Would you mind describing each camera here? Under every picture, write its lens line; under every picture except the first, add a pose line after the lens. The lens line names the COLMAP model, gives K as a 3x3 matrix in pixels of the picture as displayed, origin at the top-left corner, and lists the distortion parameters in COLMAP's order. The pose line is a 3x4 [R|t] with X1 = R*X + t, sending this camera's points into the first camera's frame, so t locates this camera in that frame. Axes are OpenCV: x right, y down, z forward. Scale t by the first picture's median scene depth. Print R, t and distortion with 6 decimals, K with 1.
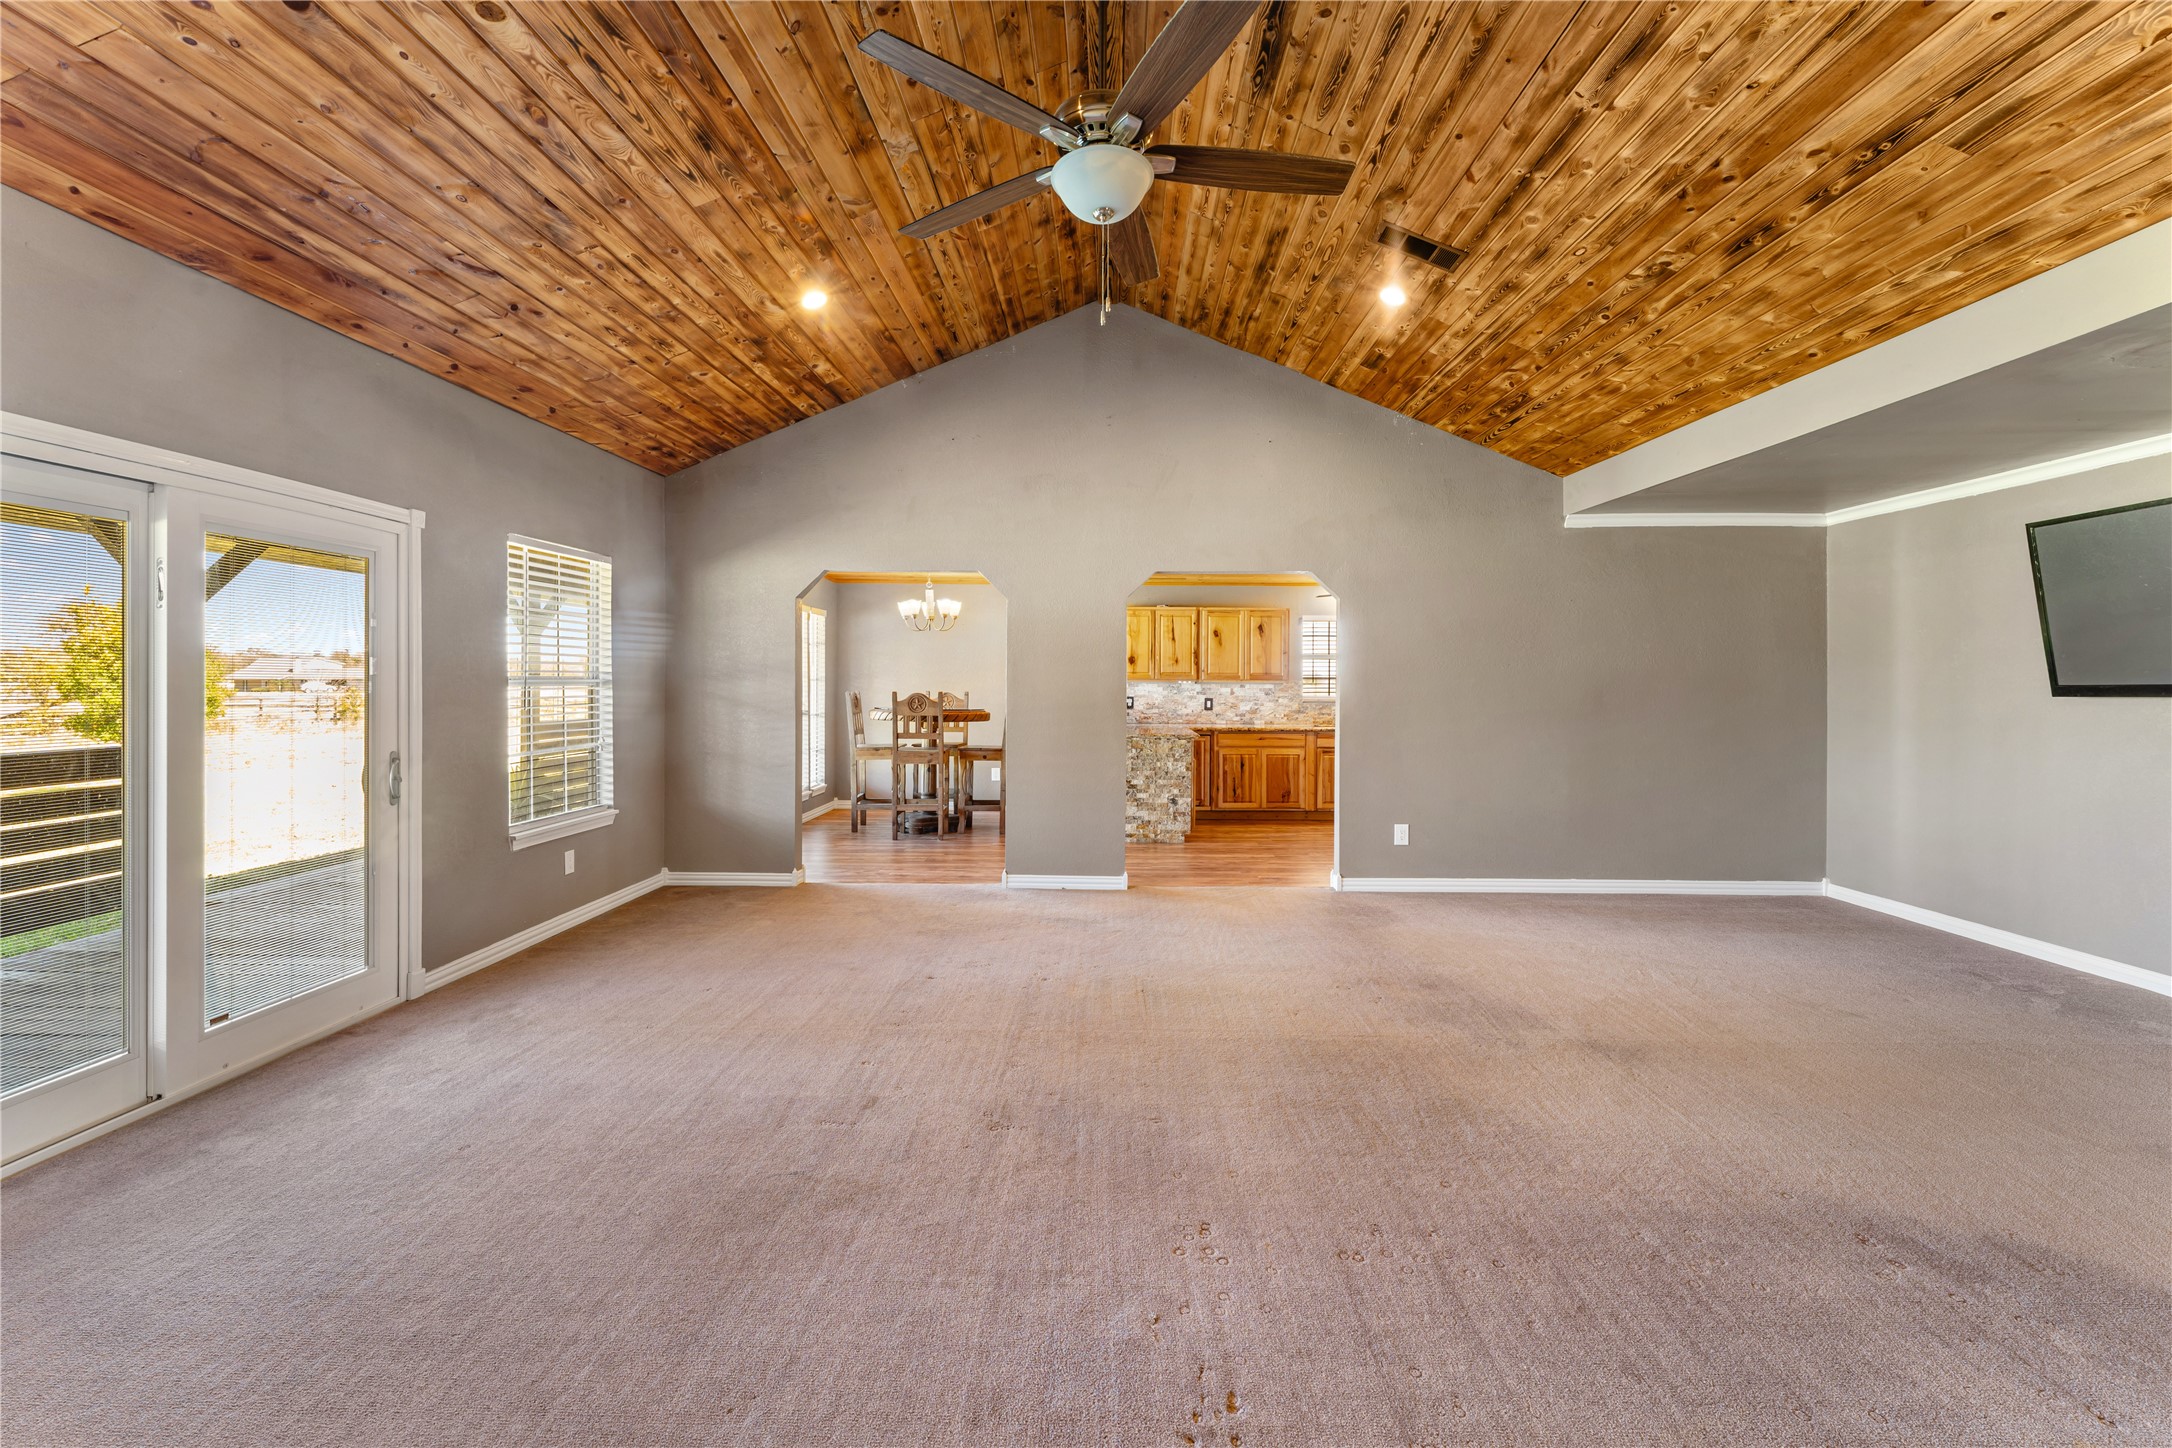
lens RADIAL K [[883.5, 0, 1079.7], [0, 883.5, 687.4], [0, 0, 1]] dist [-0.003738, 0.000430]
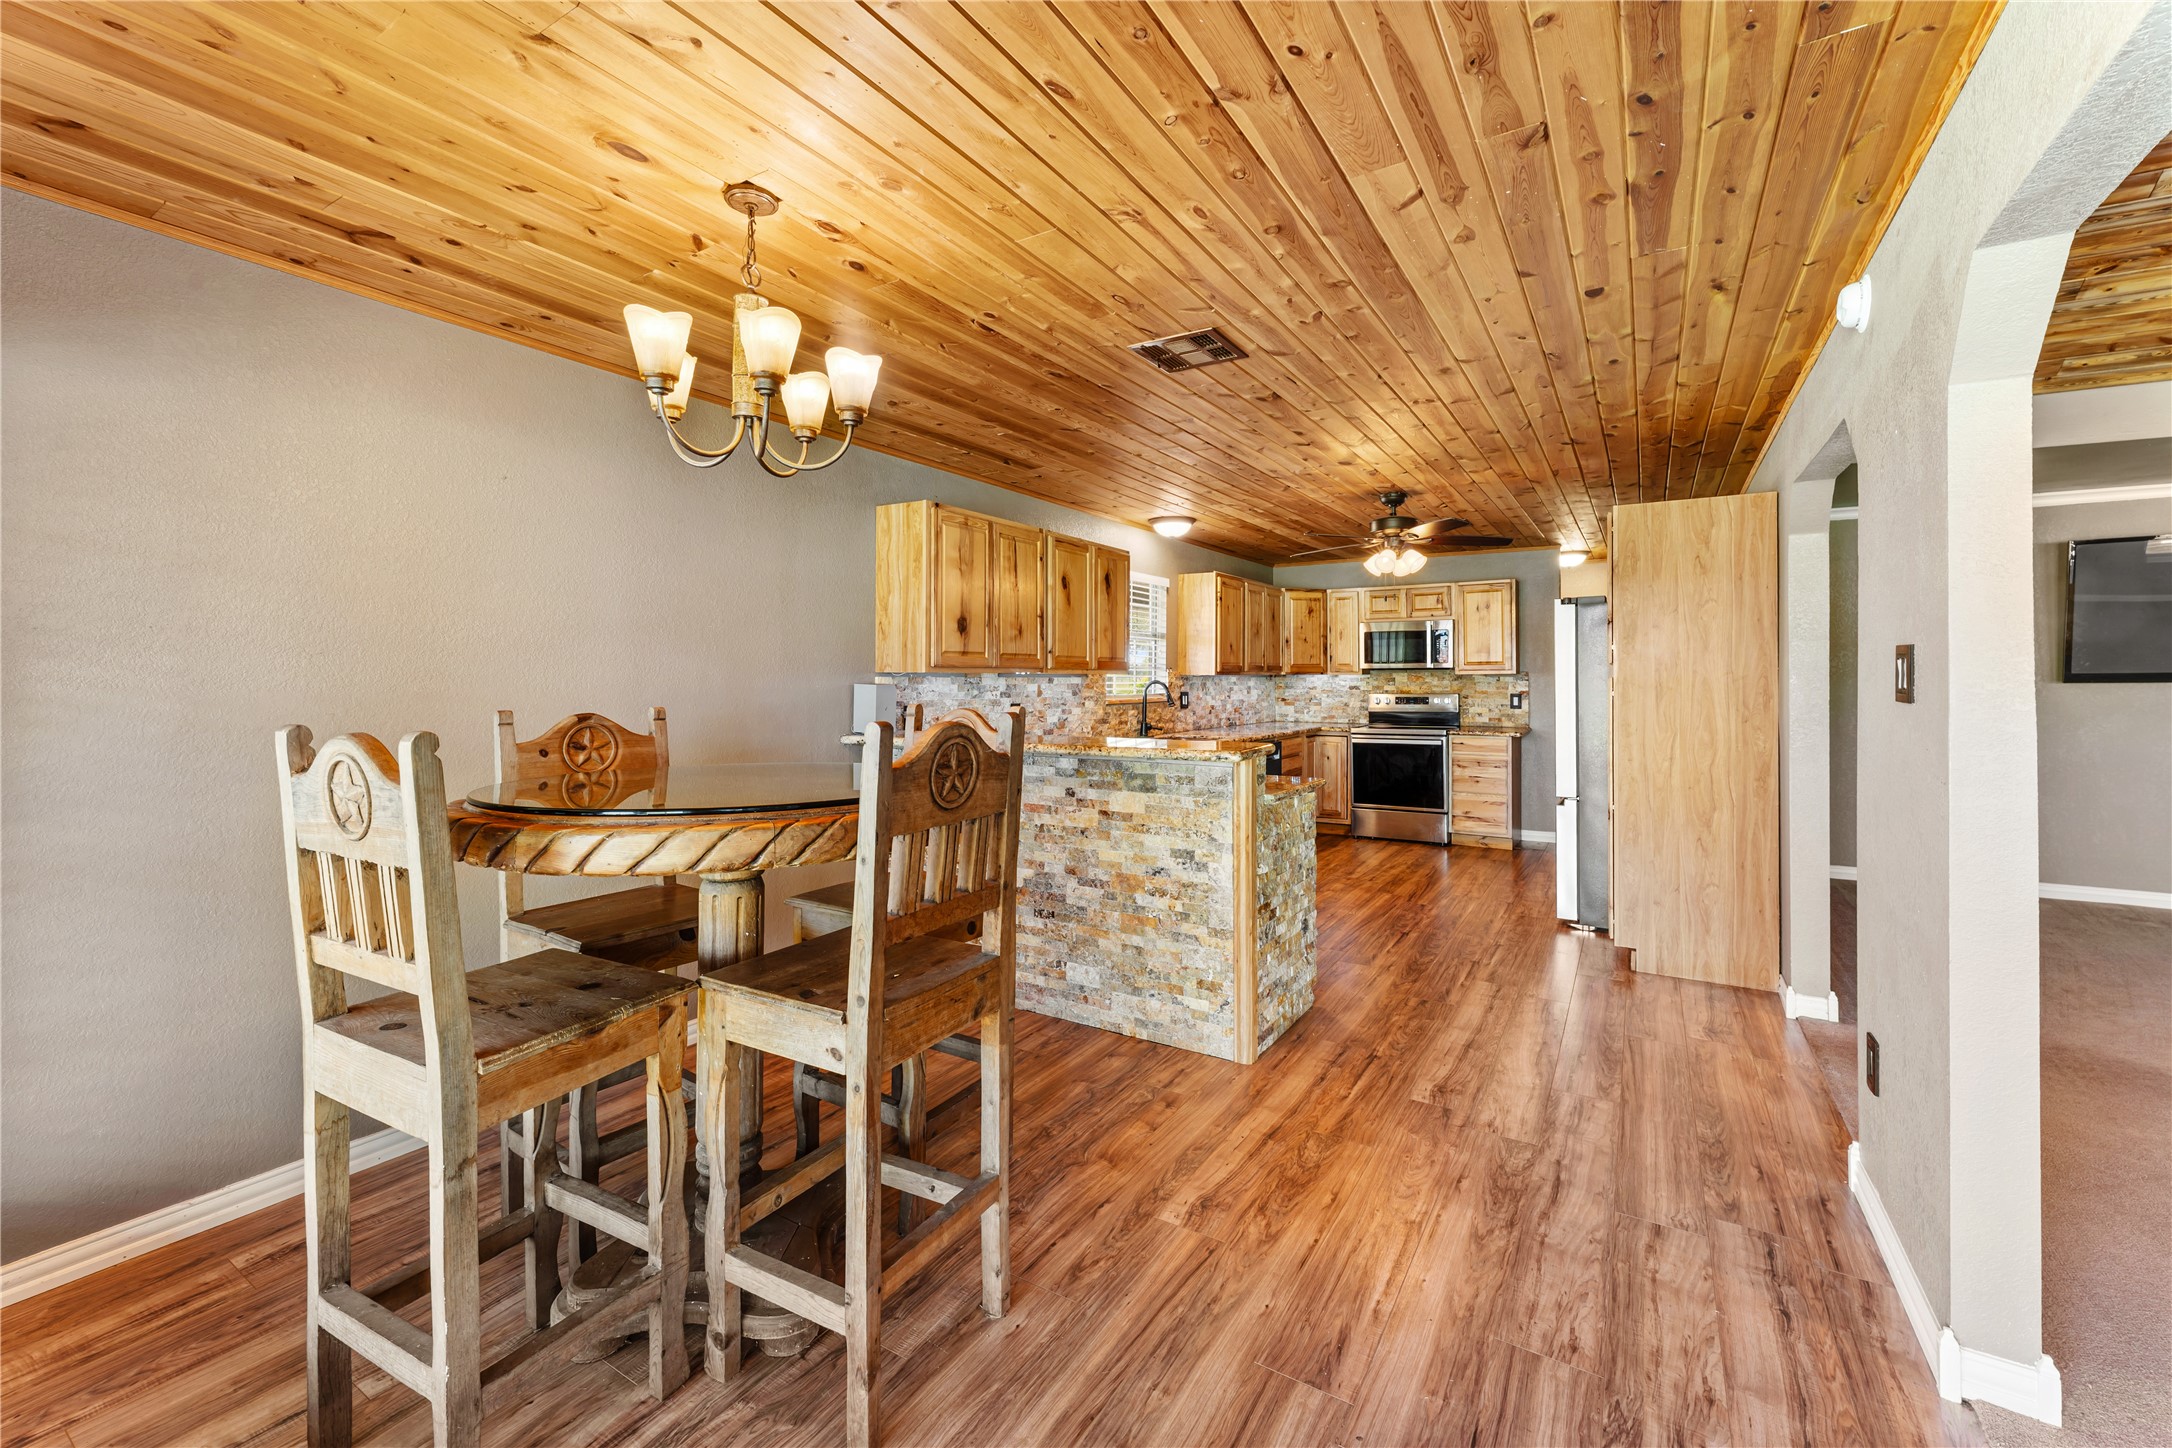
lens RADIAL K [[883.5, 0, 1092.4], [0, 883.5, 681.9], [0, 0, 1]] dist [-0.003738, 0.000430]
pose [[0.498864, -0.011413, 0.866605, -0.493253], [0.008169, 0.999931, 0.008467, -0.008600], [-0.866642, 0.002855, 0.498923, 1.181004]]
